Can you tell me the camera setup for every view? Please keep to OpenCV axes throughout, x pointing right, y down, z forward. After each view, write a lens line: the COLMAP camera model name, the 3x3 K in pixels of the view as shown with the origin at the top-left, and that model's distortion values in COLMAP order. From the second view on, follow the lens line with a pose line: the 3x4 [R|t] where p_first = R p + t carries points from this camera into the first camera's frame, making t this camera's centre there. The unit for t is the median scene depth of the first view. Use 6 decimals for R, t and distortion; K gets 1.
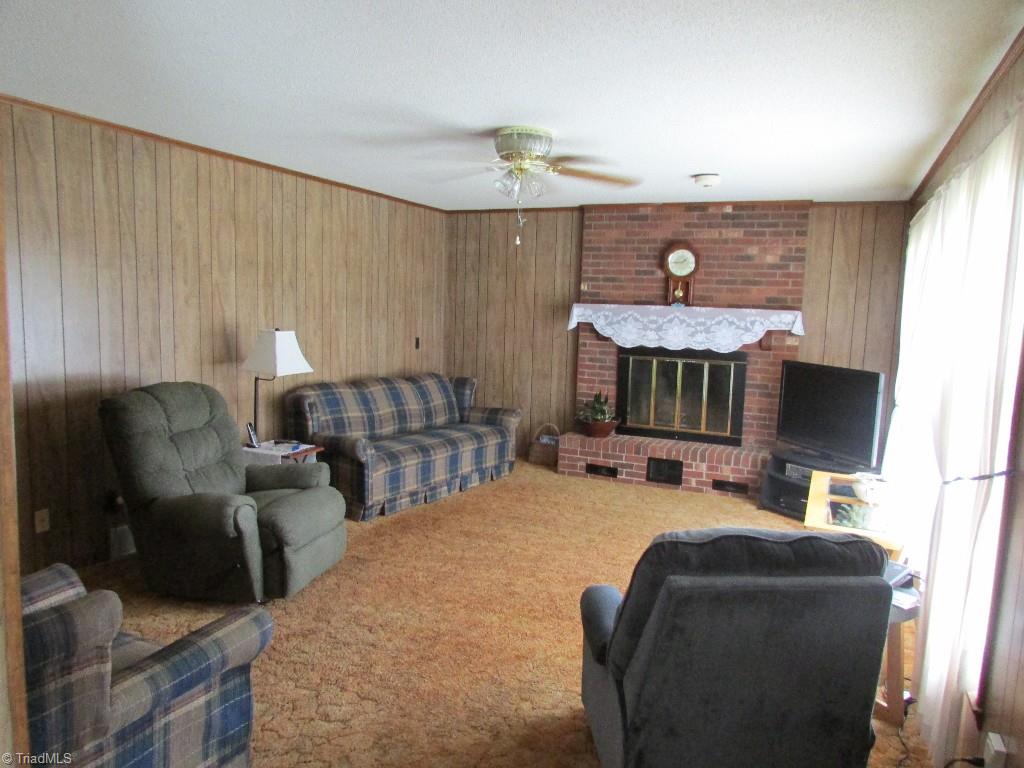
lens RADIAL K [[735.6, 0, 518.9], [0, 735.6, 380.2], [0, 0, 1]] dist [-0.032220, 0.014706]
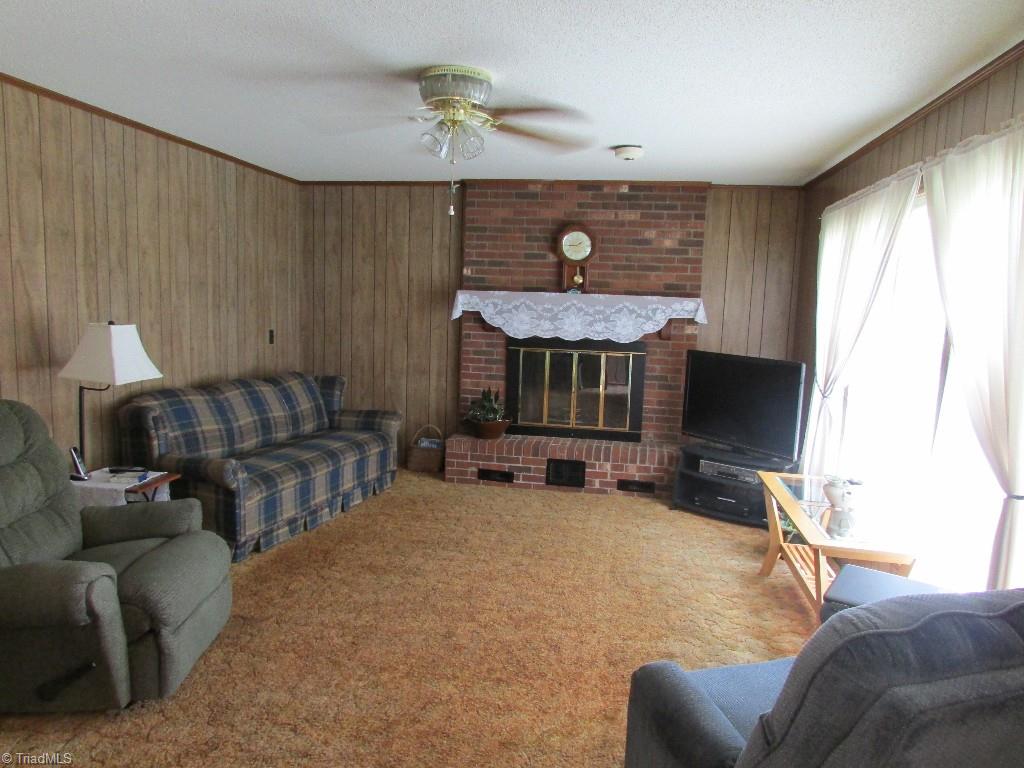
lens RADIAL K [[735.6, 0, 518.9], [0, 735.6, 380.2], [0, 0, 1]] dist [-0.032220, 0.014706]
pose [[0.967893, -0.027119, 0.249894, -0.086381], [0.023096, 0.999552, 0.019019, -0.011189], [-0.250298, -0.012637, 0.968086, 0.128381]]
